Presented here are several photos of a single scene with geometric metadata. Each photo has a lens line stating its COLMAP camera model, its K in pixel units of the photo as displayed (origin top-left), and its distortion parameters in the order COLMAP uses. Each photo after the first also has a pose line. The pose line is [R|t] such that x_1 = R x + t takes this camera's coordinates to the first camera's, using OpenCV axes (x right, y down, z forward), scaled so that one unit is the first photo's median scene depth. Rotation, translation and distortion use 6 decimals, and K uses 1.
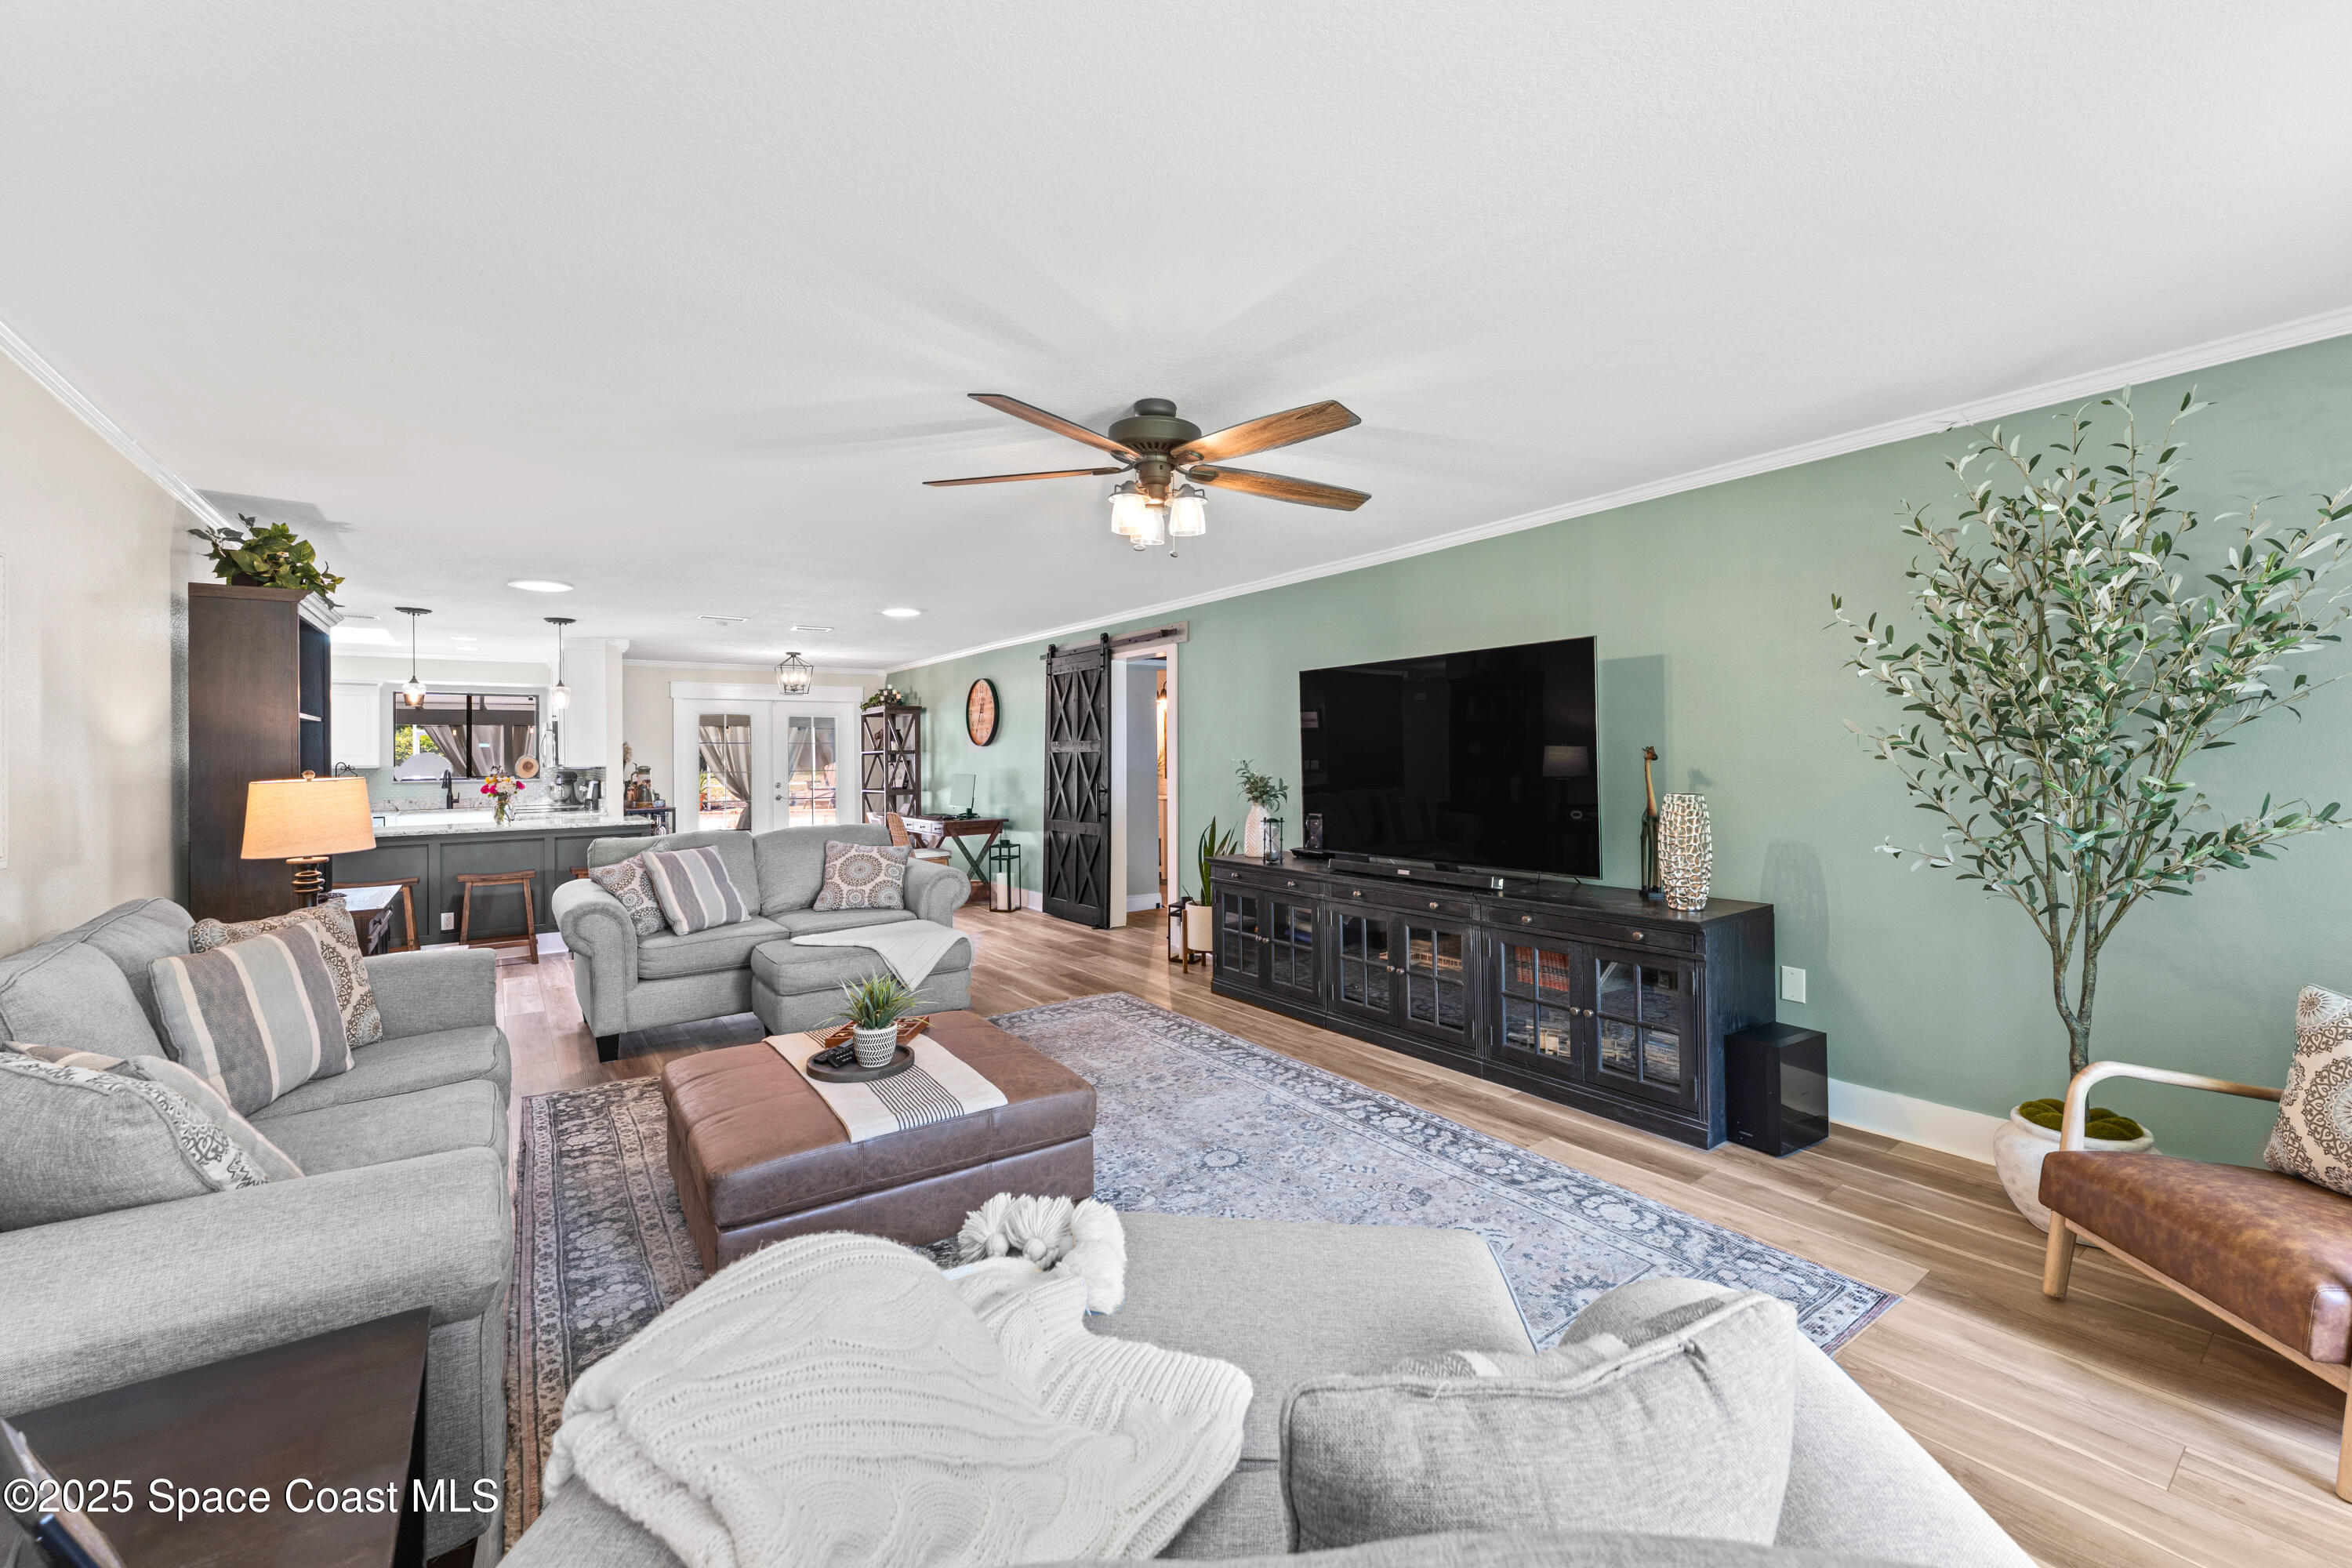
lens RADIAL K [[947.1, 0, 1177.6], [0, 947.1, 752.6], [0, 0, 1]] dist [0.000575, -0.000223]
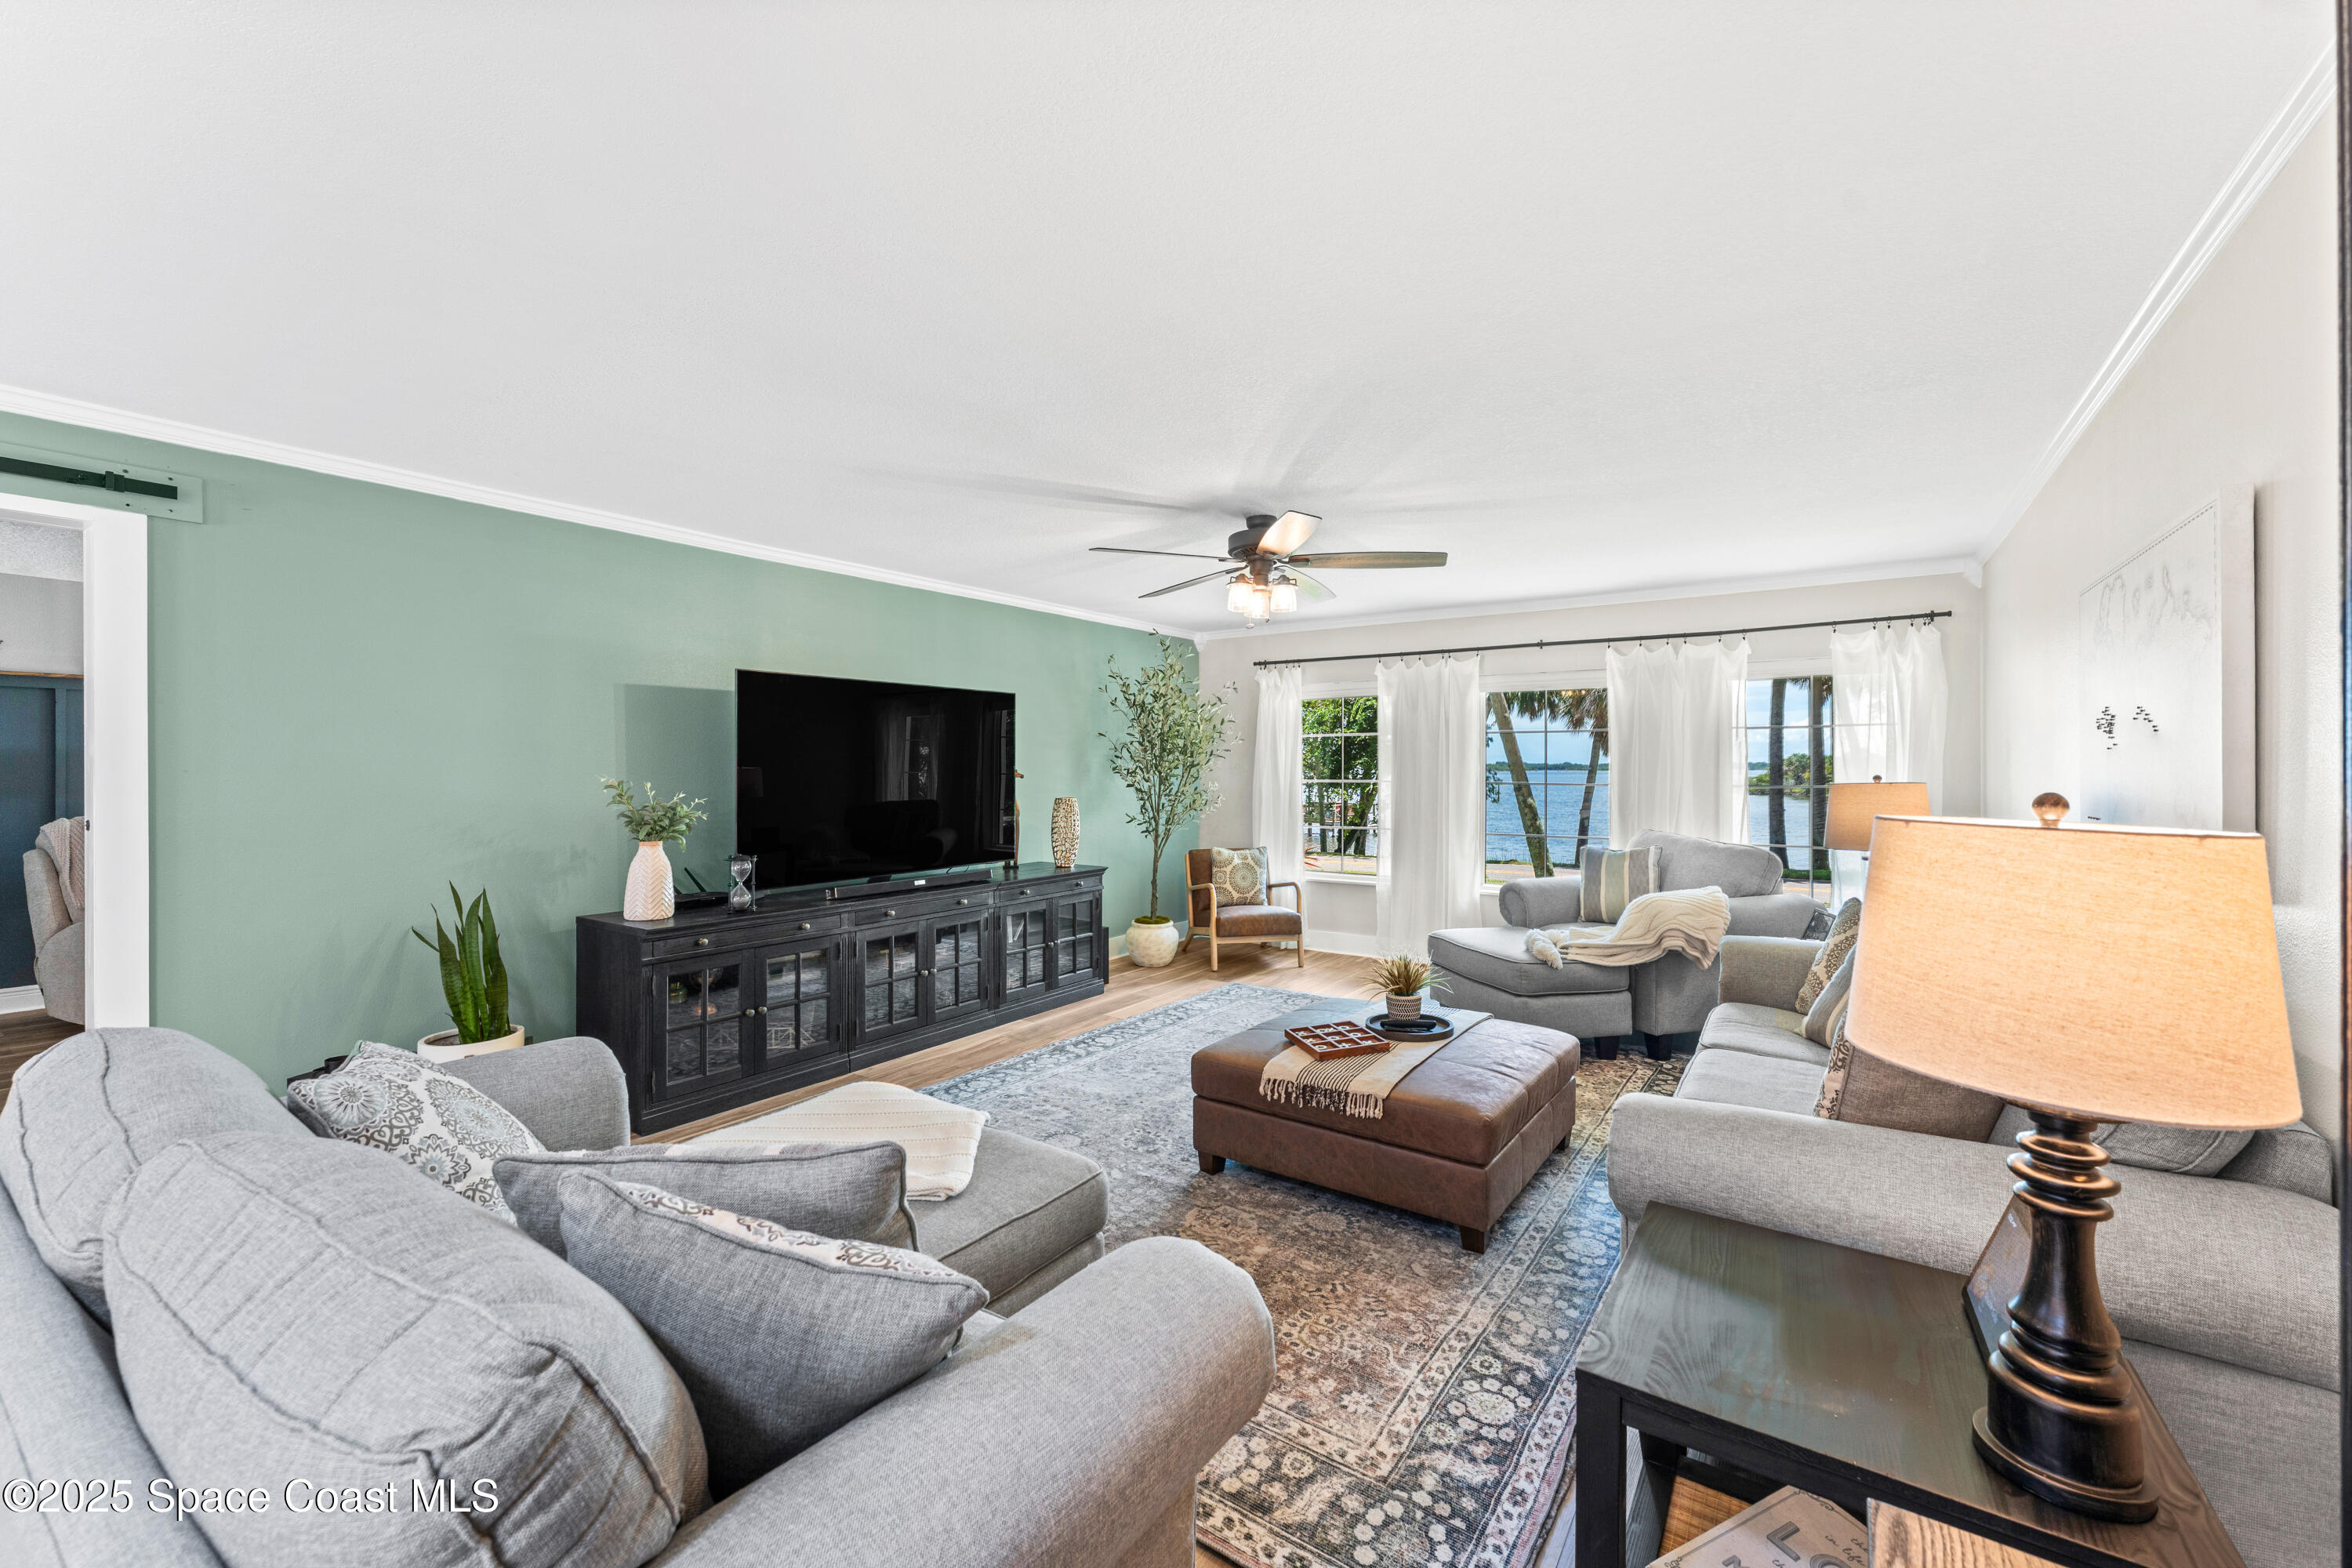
lens RADIAL K [[951.5, 0, 1179.0], [0, 951.5, 771.2], [0, 0, 1]] dist [0.001609, -0.000313]
pose [[-0.337517, 0.011310, 0.941252, -1.026572], [0.002120, 0.999934, -0.011255, 0.013889], [-0.941317, -0.001804, -0.337518, 1.261291]]
